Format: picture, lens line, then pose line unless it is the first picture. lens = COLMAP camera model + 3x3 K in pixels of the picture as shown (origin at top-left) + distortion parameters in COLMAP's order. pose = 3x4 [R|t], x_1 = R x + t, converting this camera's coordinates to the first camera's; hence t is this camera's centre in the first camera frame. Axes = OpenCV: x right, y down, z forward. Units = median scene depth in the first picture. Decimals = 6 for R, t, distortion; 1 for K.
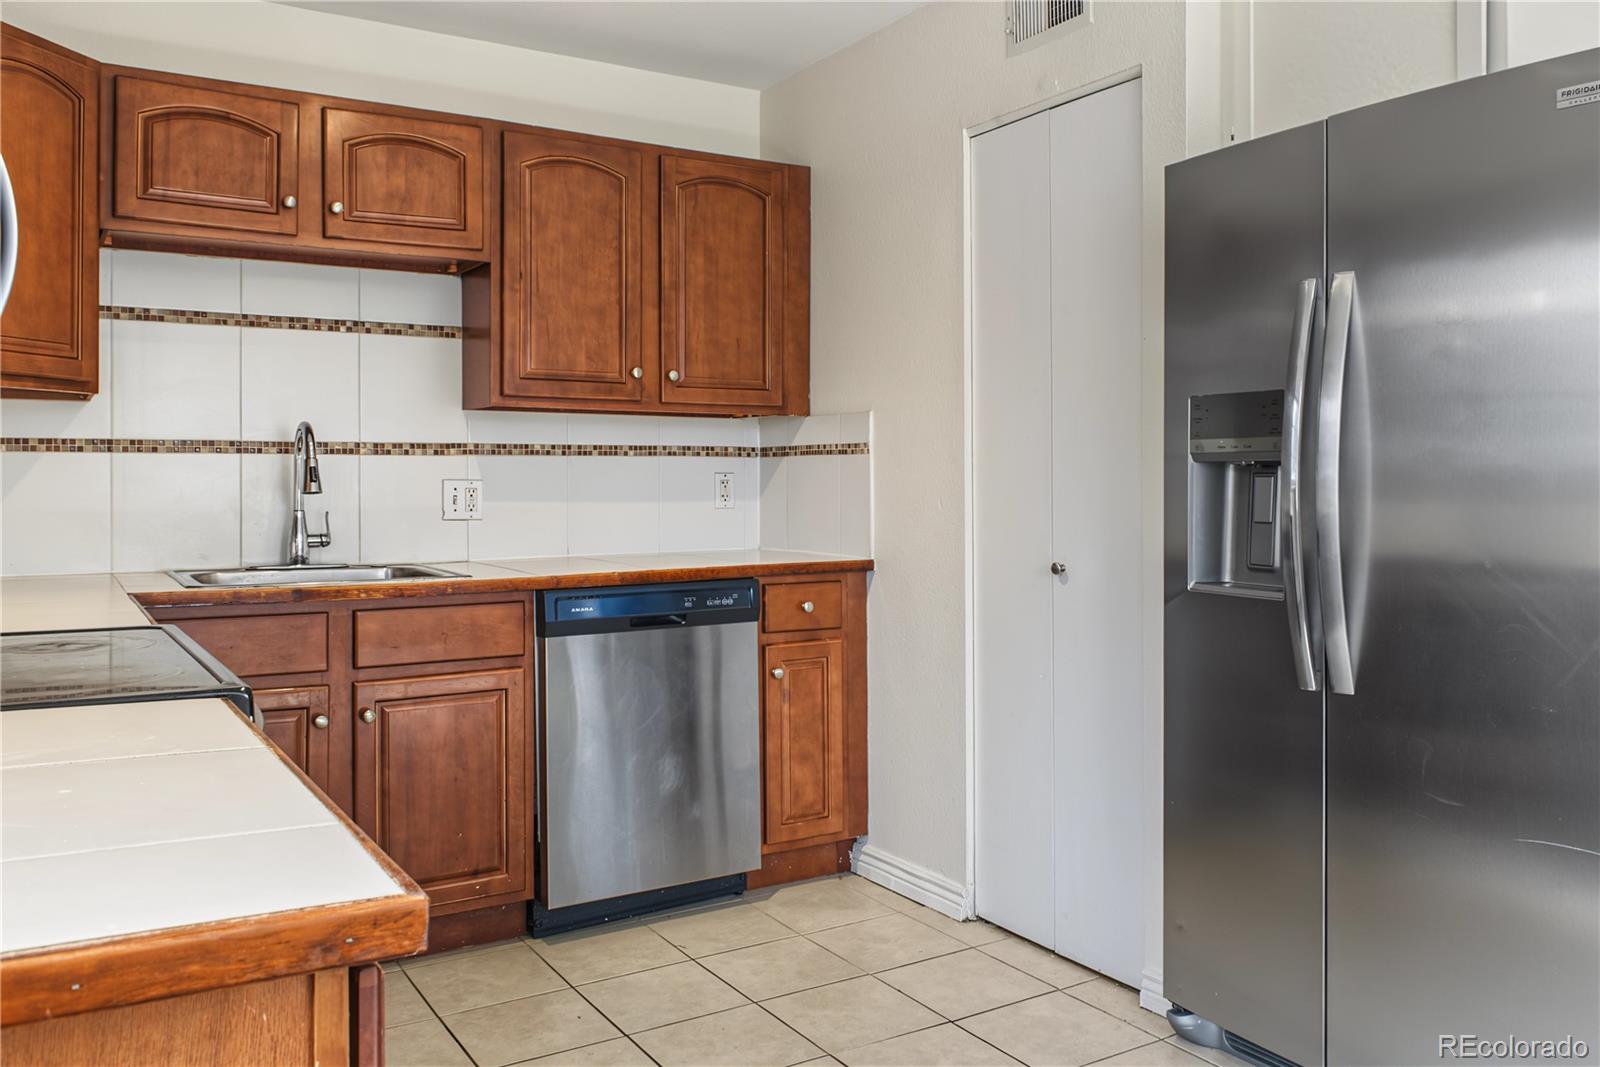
lens RADIAL K [[1297.5, 0, 801.6], [0, 1297.5, 474.7], [0, 0, 1]] dist [-0.005175, -0.002325]
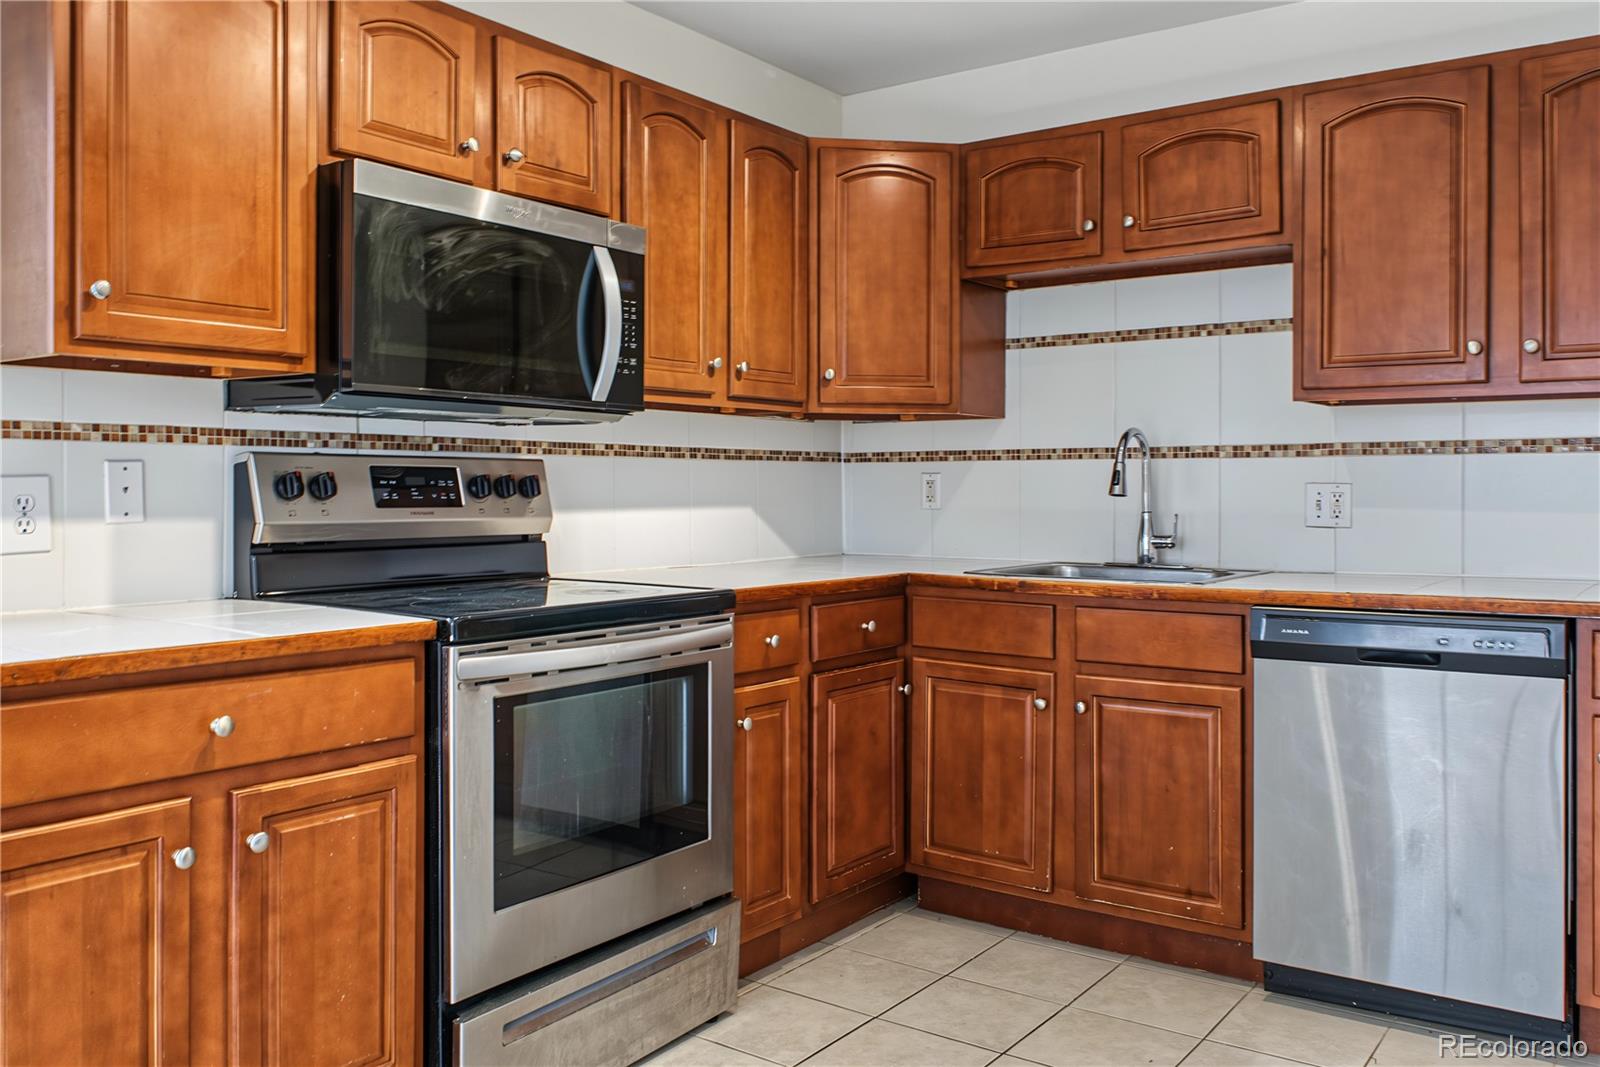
lens RADIAL K [[1300.3, 0, 797.2], [0, 1300.3, 500.2], [0, 0, 1]] dist [0.002821, -0.010730]
pose [[0.380994, 0.012290, -0.924496, 0.469855], [0.003182, 0.999888, 0.014604, 0.001354], [0.924572, -0.008506, 0.380913, 0.329366]]
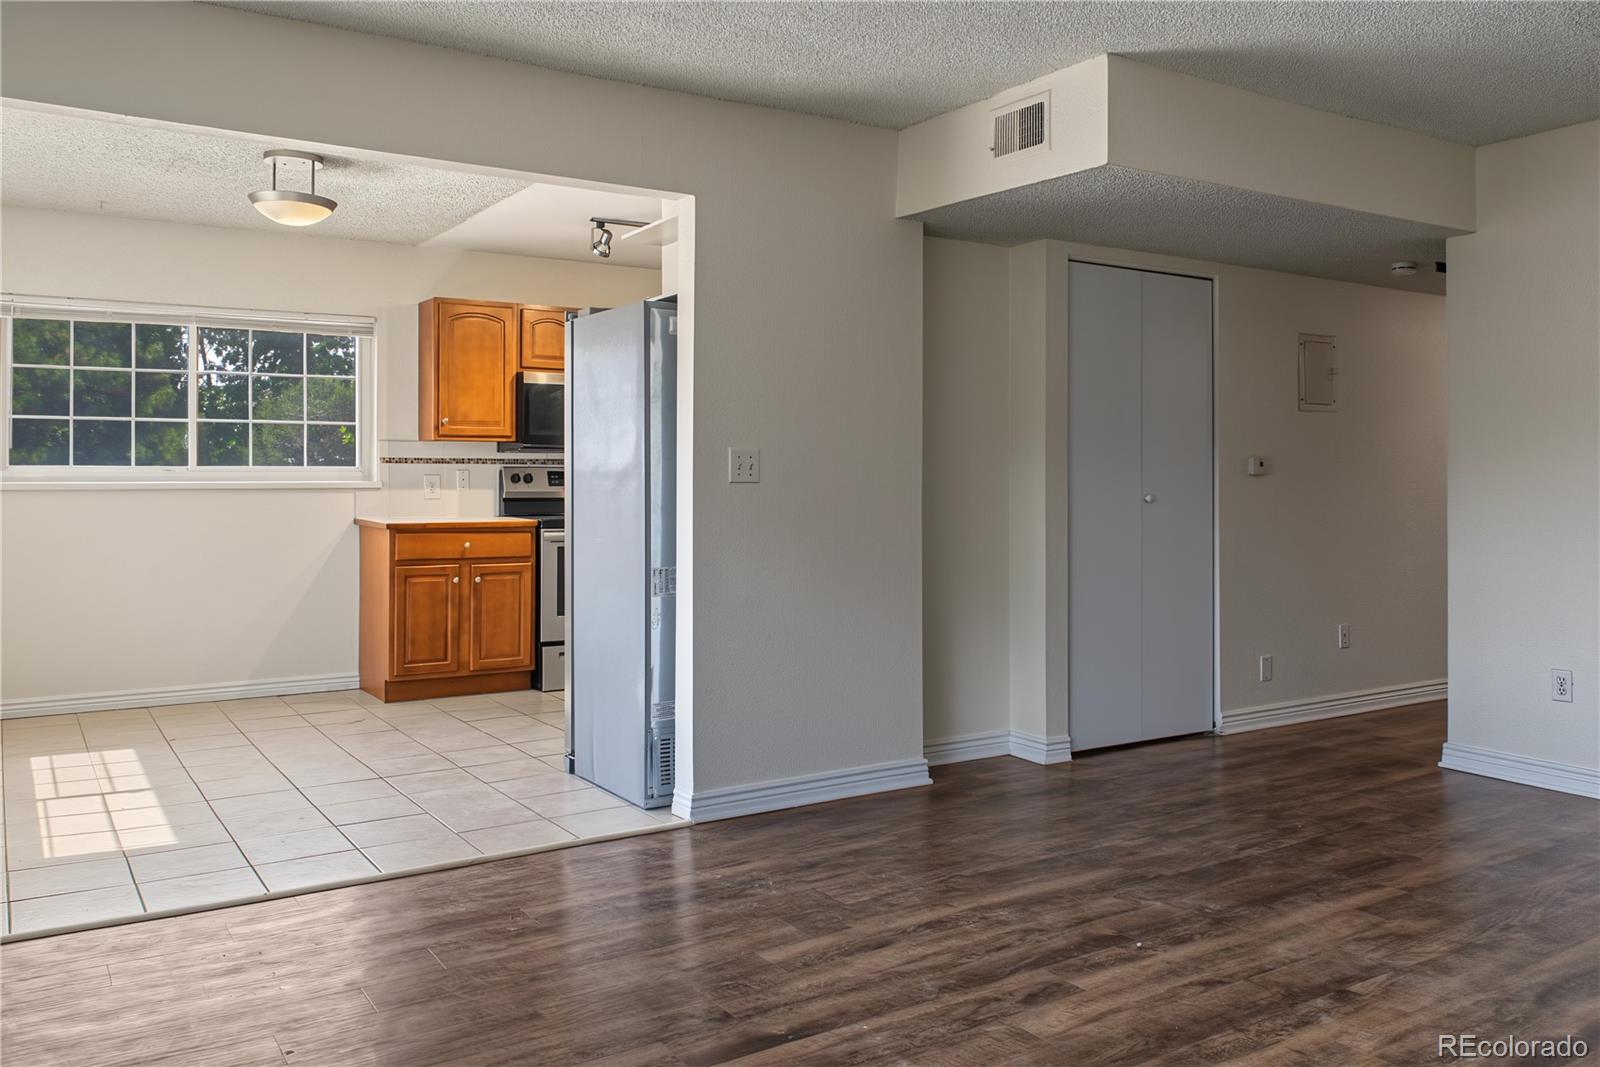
lens RADIAL K [[1261.1, 0, 800.5], [0, 1261.1, 478.4], [0, 0, 1]] dist [-0.000457, -0.009098]
pose [[0.019149, 0.003532, -0.999810, 1.755957], [0.004728, 0.999982, 0.003624, -0.001728], [0.999805, -0.004797, 0.019132, 0.770591]]
